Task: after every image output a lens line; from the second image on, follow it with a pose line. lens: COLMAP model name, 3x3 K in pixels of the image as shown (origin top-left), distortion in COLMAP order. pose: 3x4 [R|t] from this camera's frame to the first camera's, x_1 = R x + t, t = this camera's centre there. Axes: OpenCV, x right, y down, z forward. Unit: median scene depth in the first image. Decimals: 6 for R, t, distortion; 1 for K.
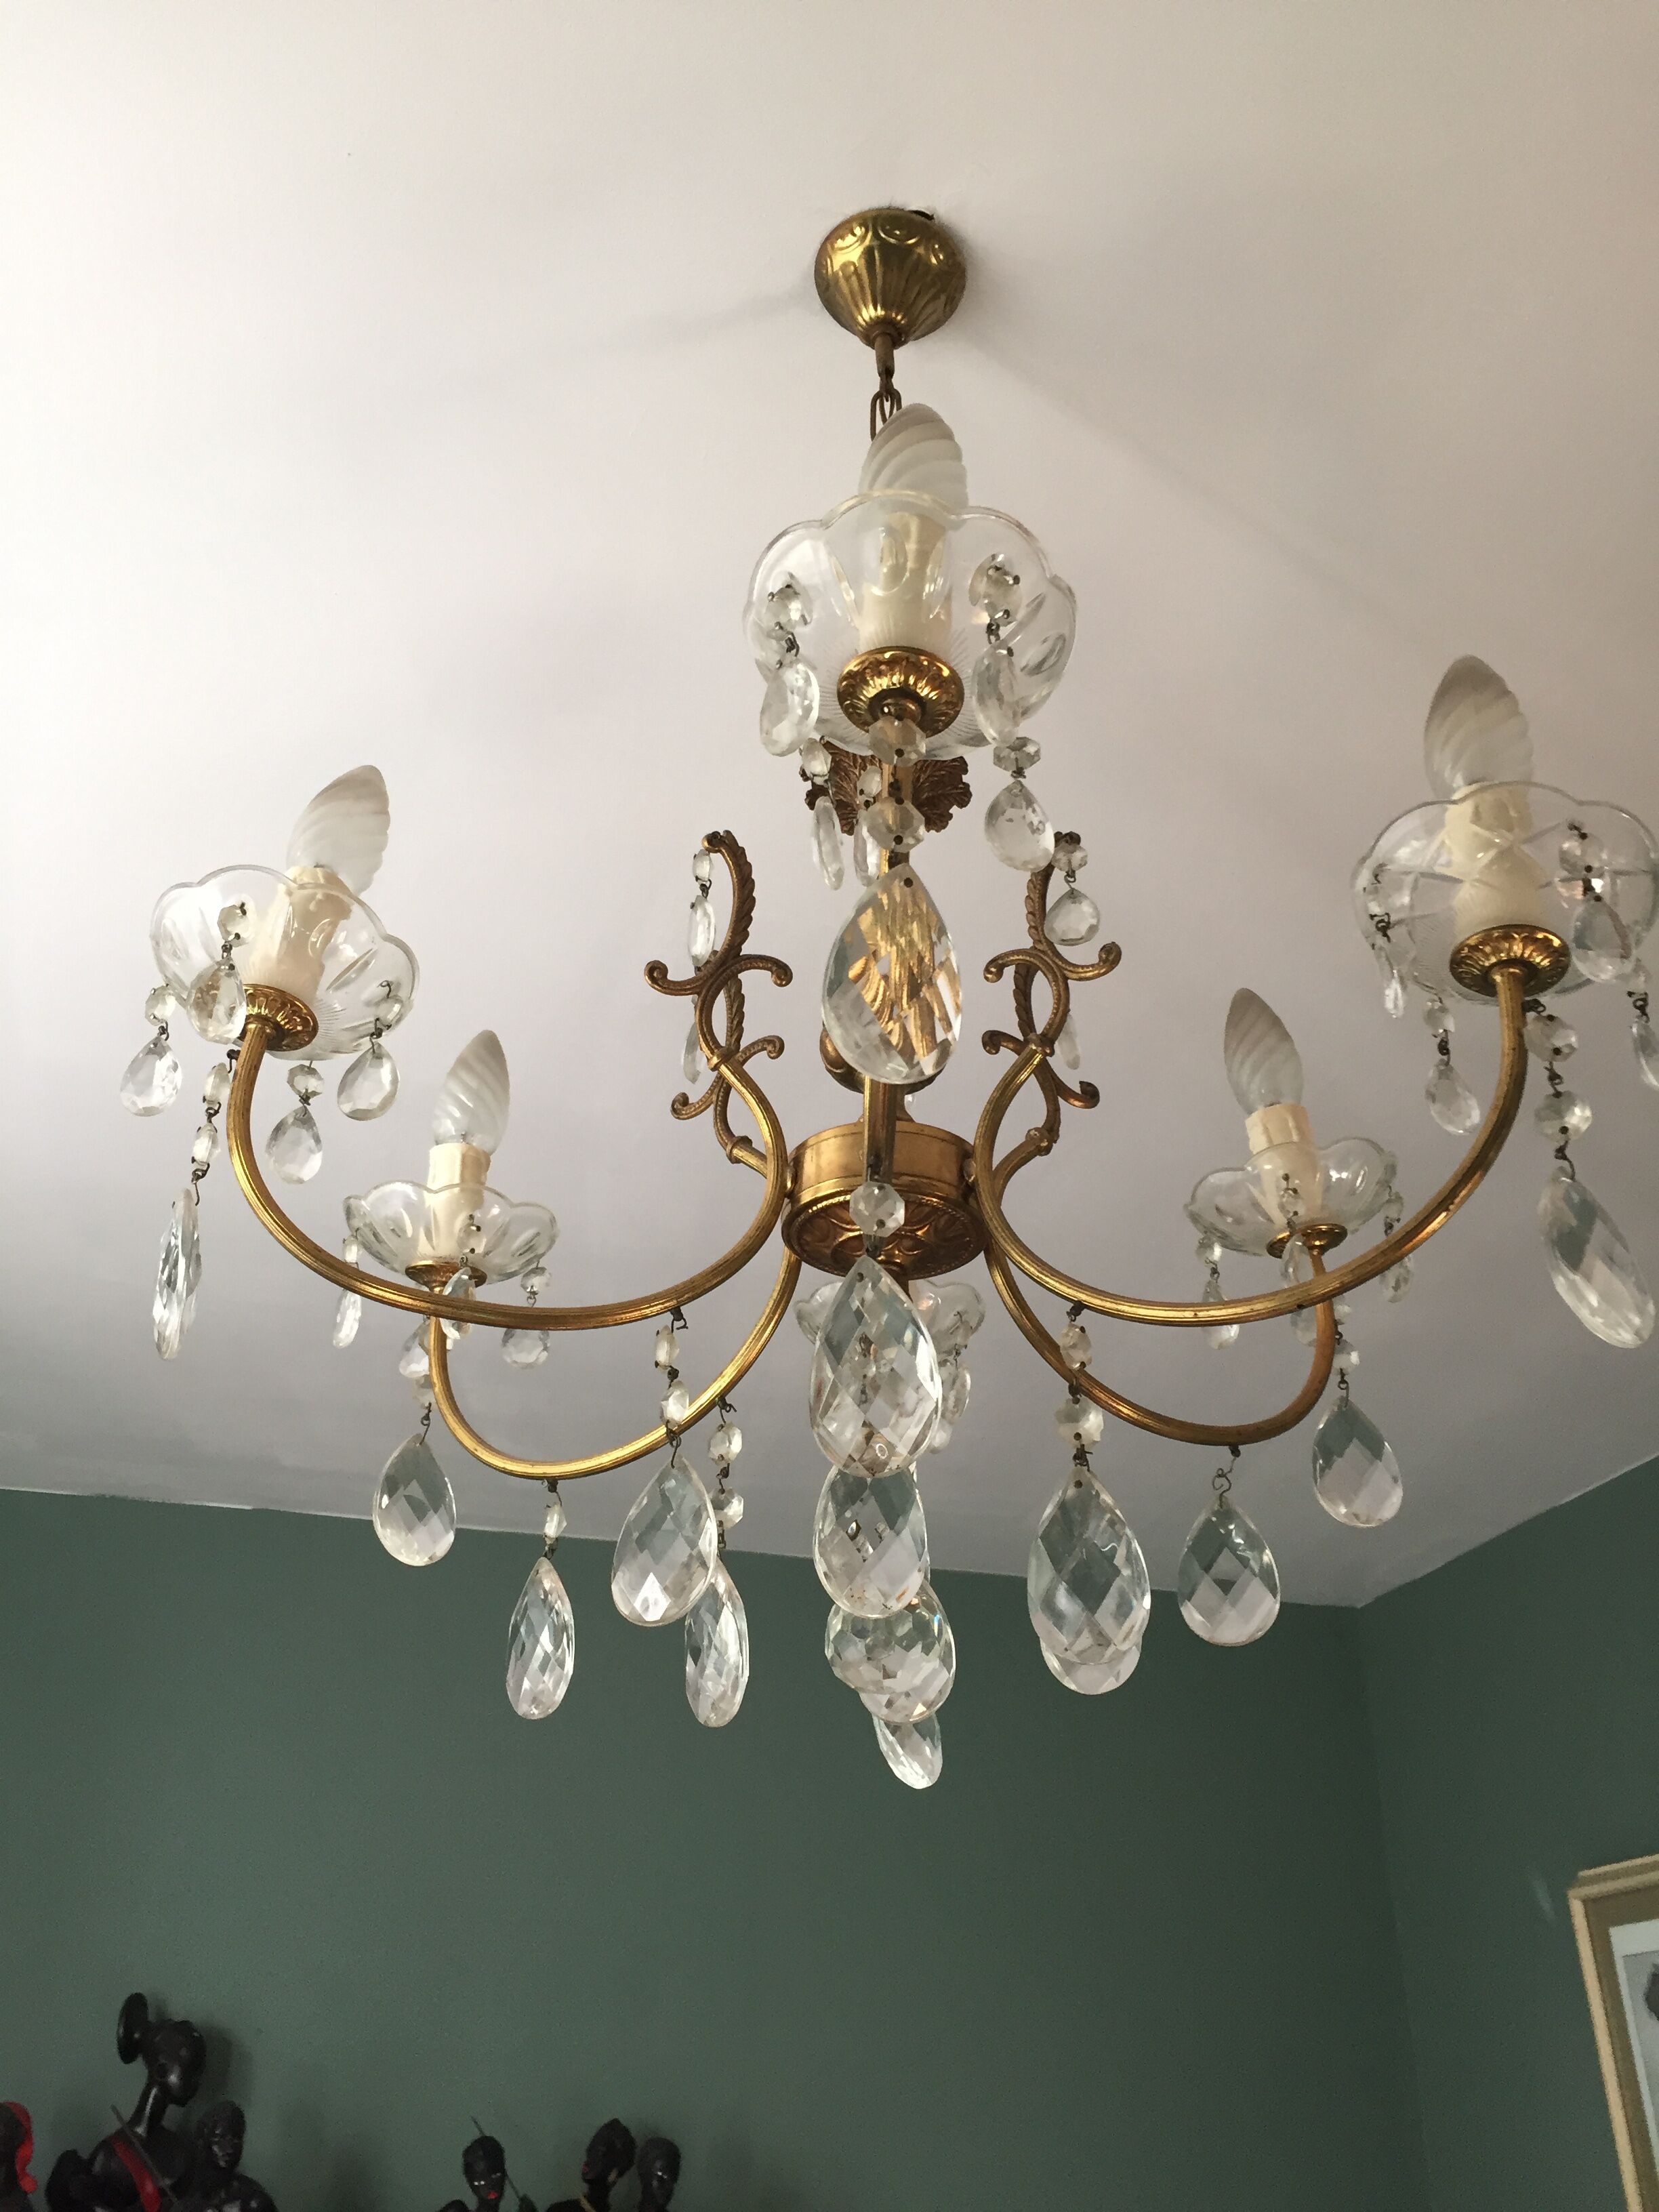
lens RADIAL K [[1915.1, 0, 829.5], [0, 1915.1, 1106.0], [0, 0, 1]] dist [-0.004761, 0.001876]
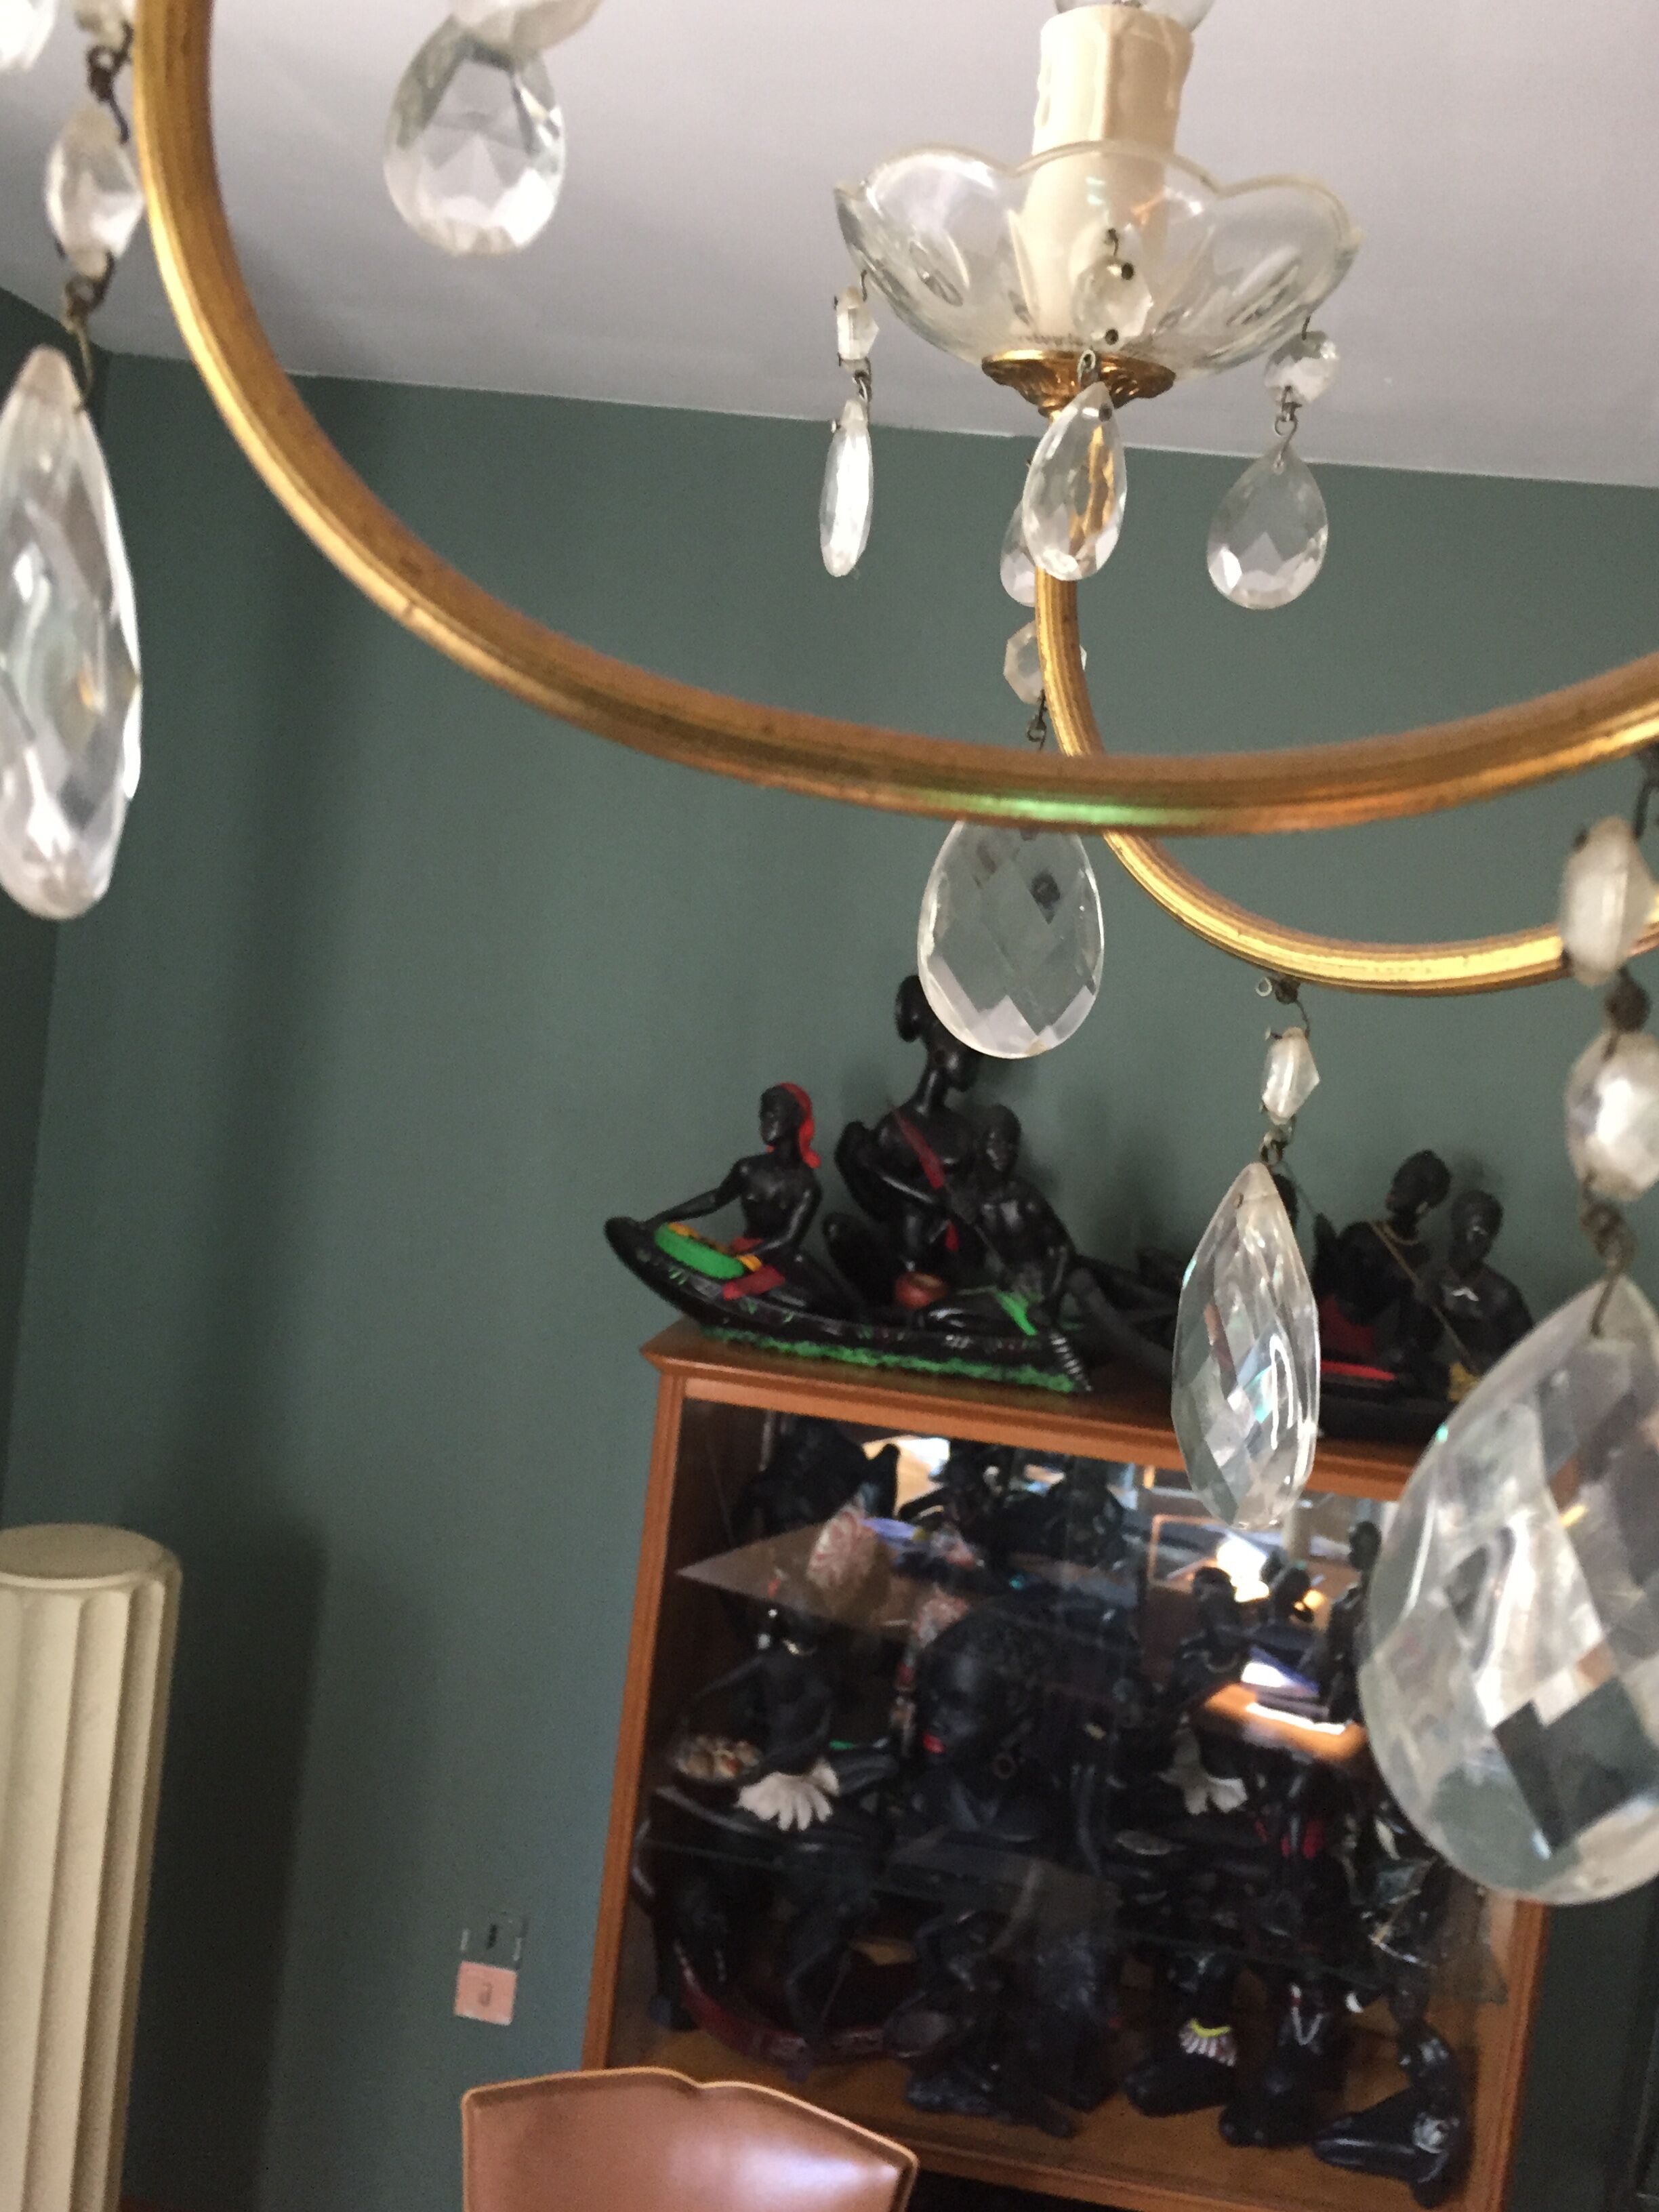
lens RADIAL K [[1945.5, 0, 829.5], [0, 1945.5, 1106.0], [0, 0, 1]] dist [0.031155, -0.019809]
pose [[0.914318, 0.139299, -0.380287, -0.064670], [0.097665, 0.835439, 0.540836, -0.013842], [0.393044, -0.531637, 0.750252, 0.567080]]
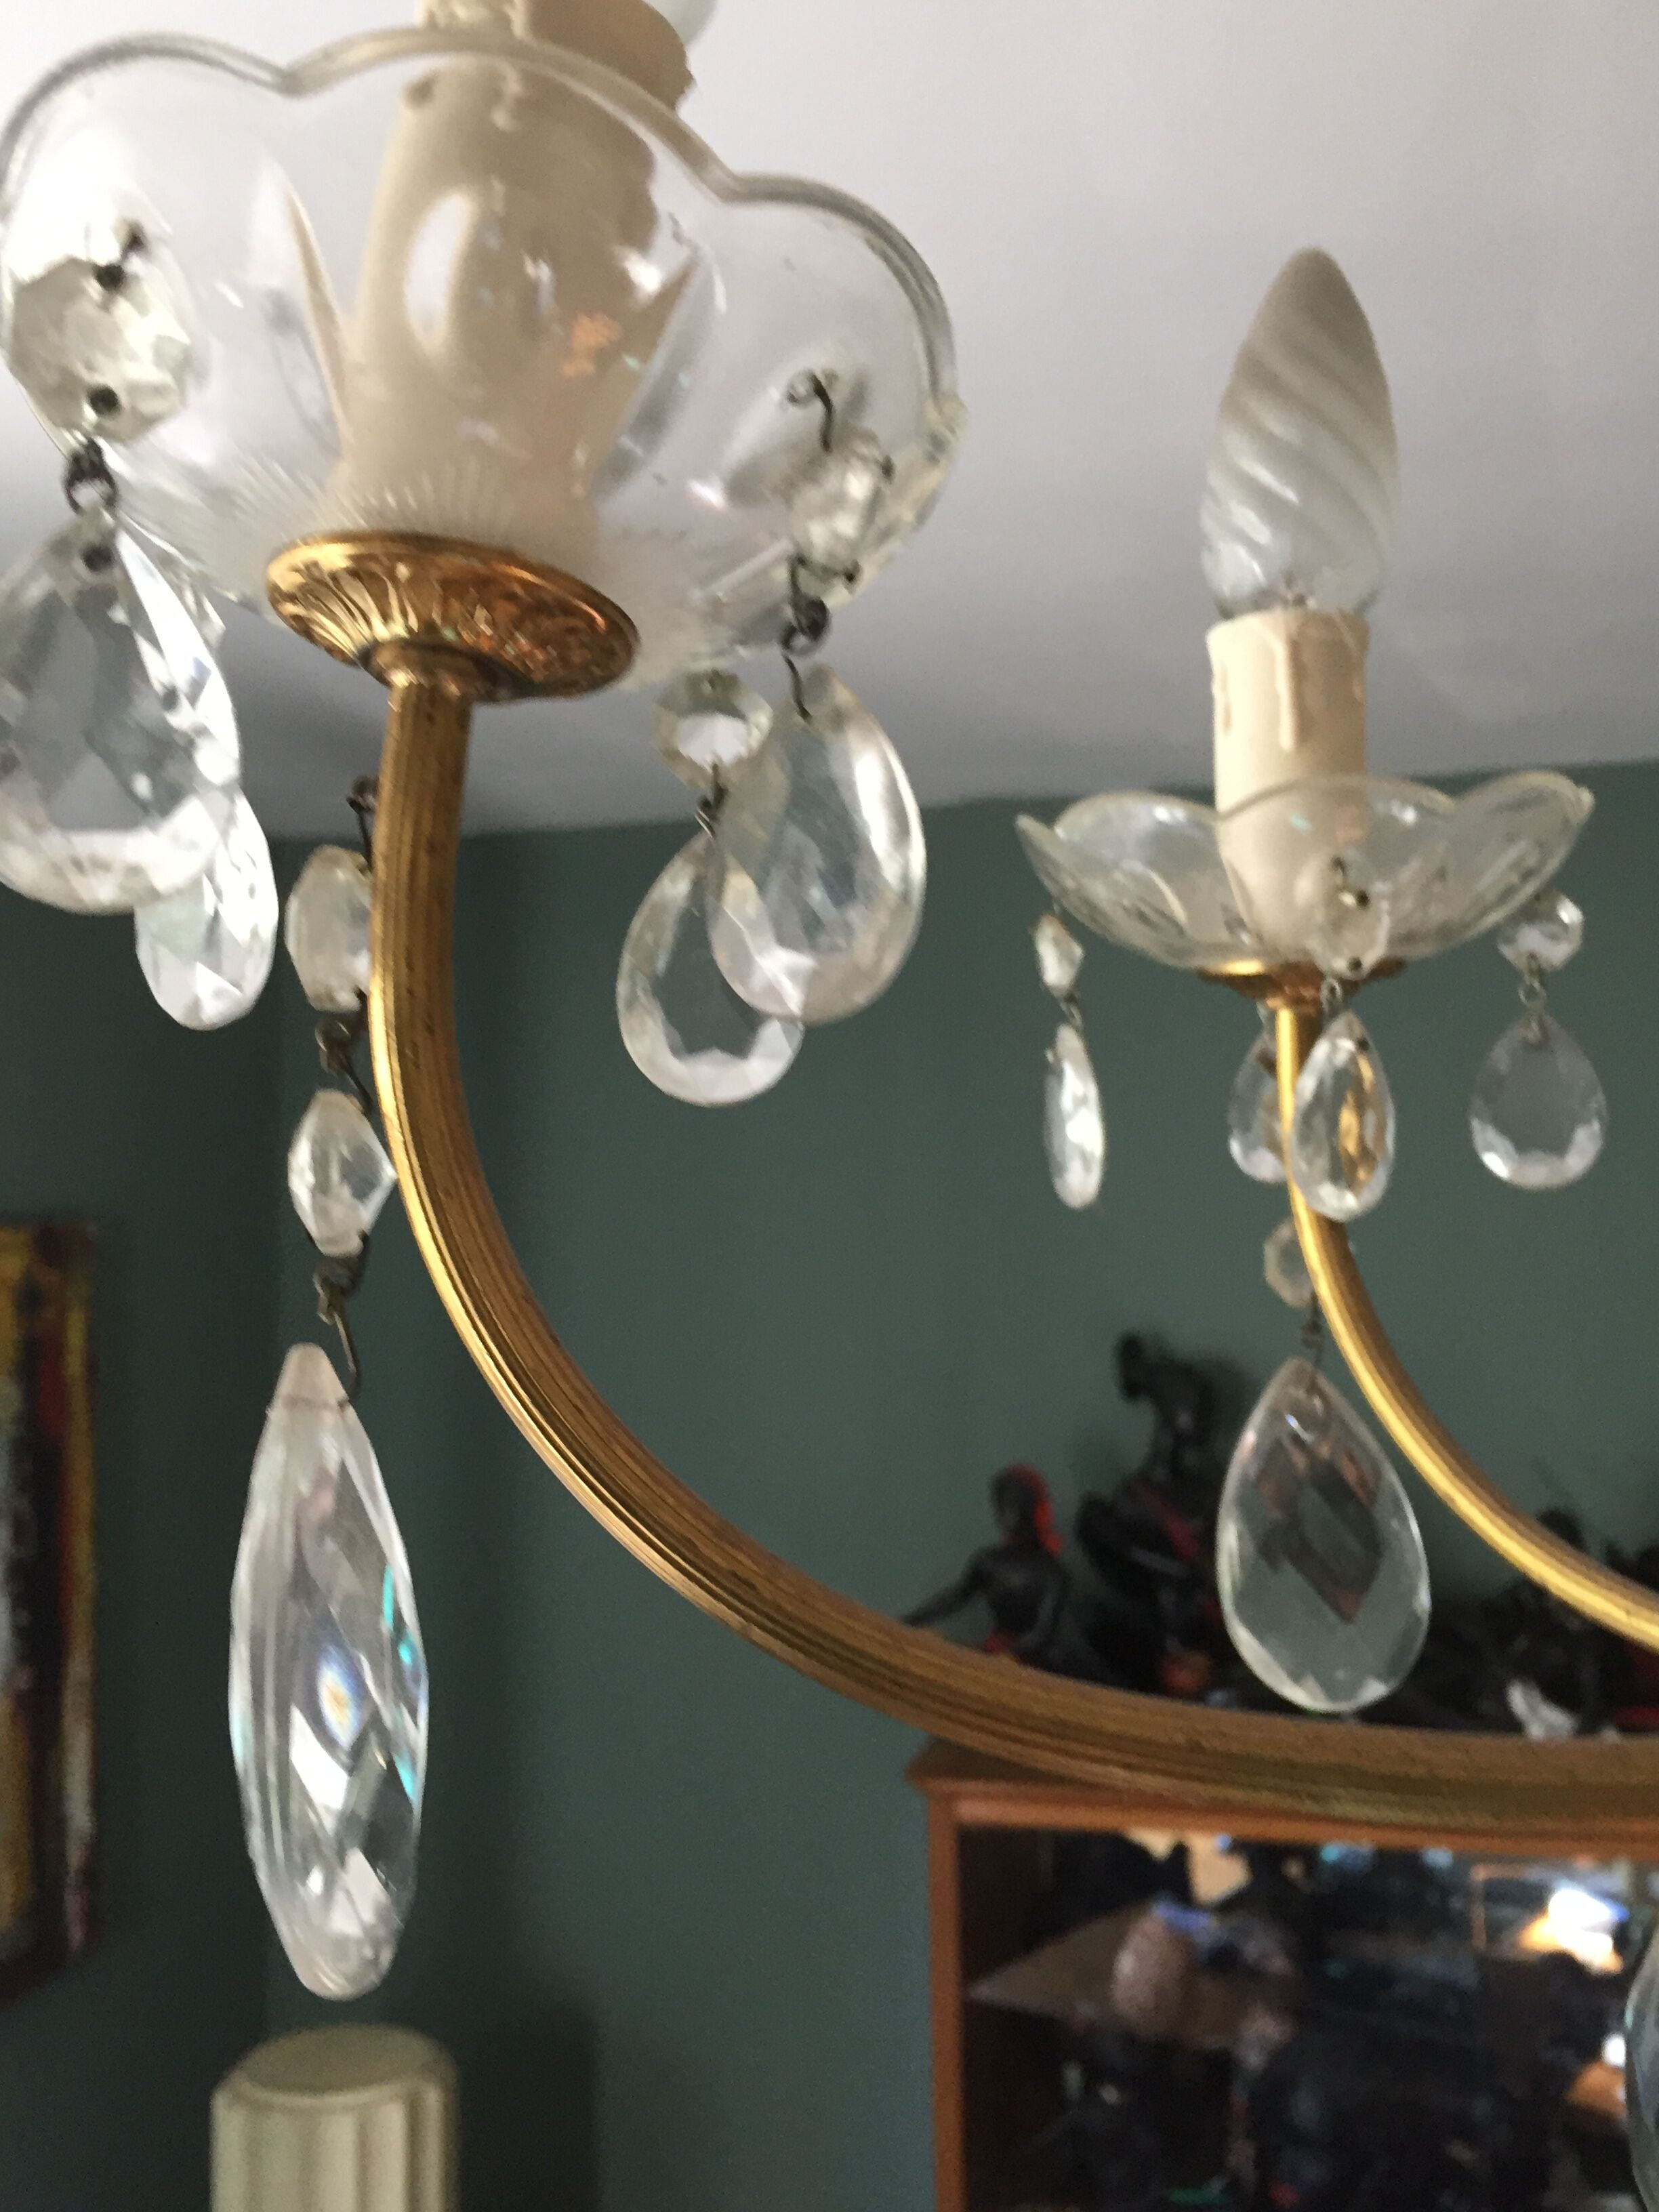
lens RADIAL K [[1945.5, 0, 829.5], [0, 1945.5, 1106.0], [0, 0, 1]] dist [0.031155, -0.019809]
pose [[0.877921, -0.051601, -0.476016, -0.092648], [0.256625, 0.890030, 0.376817, -0.060162], [0.404225, -0.452973, 0.794618, 0.612871]]
